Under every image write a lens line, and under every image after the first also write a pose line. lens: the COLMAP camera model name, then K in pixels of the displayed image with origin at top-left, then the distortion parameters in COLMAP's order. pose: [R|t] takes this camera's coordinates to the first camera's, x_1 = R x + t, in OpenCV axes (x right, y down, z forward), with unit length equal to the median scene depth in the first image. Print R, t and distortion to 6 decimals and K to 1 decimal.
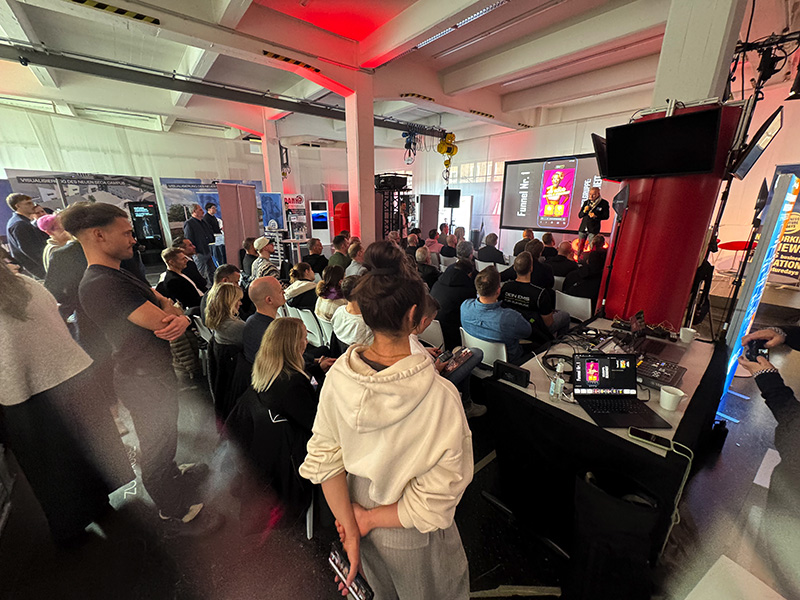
lens RADIAL K [[318.9, 0, 400.0], [0, 318.9, 300.0], [0, 0, 1]] dist [-0.000607, 0.000014]
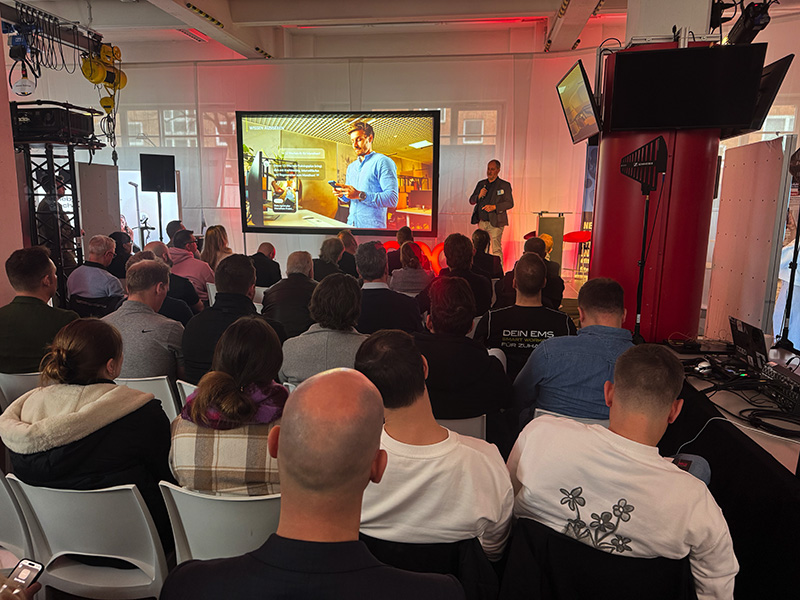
lens RADIAL K [[567.2, 0, 400.0], [0, 567.2, 300.0], [0, 0, 1]] dist [0.001773, 0.000413]
pose [[0.745715, -0.114787, 0.656302, -0.148130], [0.188025, 0.981265, -0.042018, -0.023477], [-0.639183, 0.154735, 0.753327, 0.145216]]
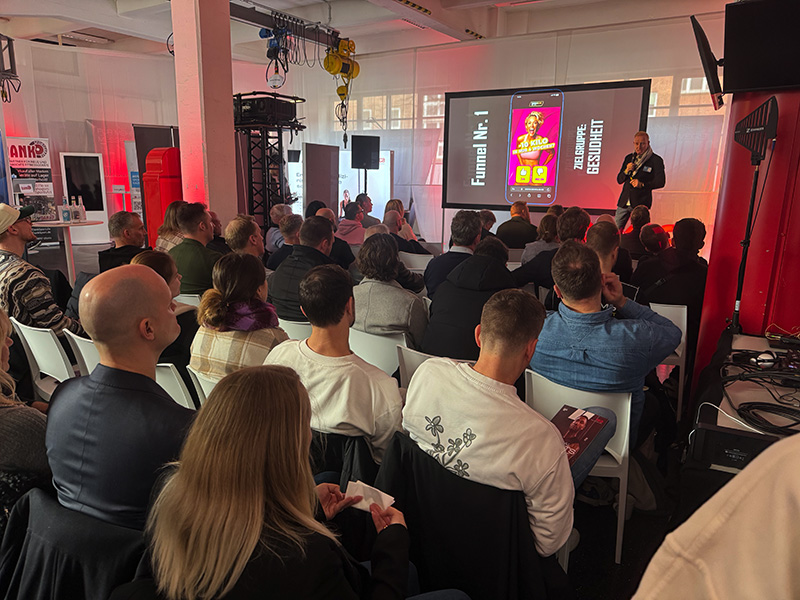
lens RADIAL K [[562.3, 0, 404.0], [0, 562.3, 303.6], [0, 0, 1]] dist [0.047850, -0.063071]
pose [[0.954555, -0.051252, 0.293596, -0.072502], [0.071670, 0.995670, -0.059208, 0.006606], [-0.289290, 0.077559, 0.954094, 0.068125]]
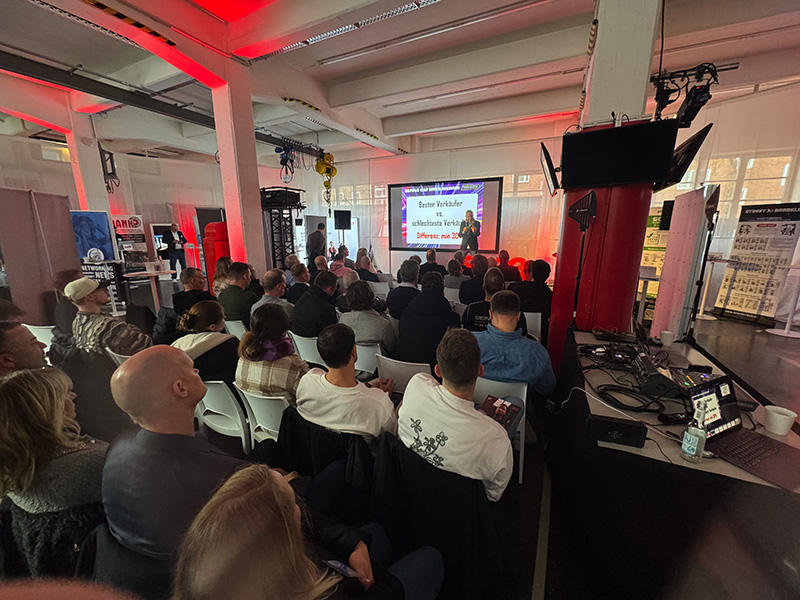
lens RADIAL K [[318.9, 0, 400.0], [0, 318.9, 300.0], [0, 0, 1]] dist [-0.000607, 0.000014]
pose [[0.915627, -0.094046, 0.390874, -0.068539], [0.124202, 0.990865, -0.052539, -0.016569], [-0.382362, 0.096653, 0.918944, 0.103568]]
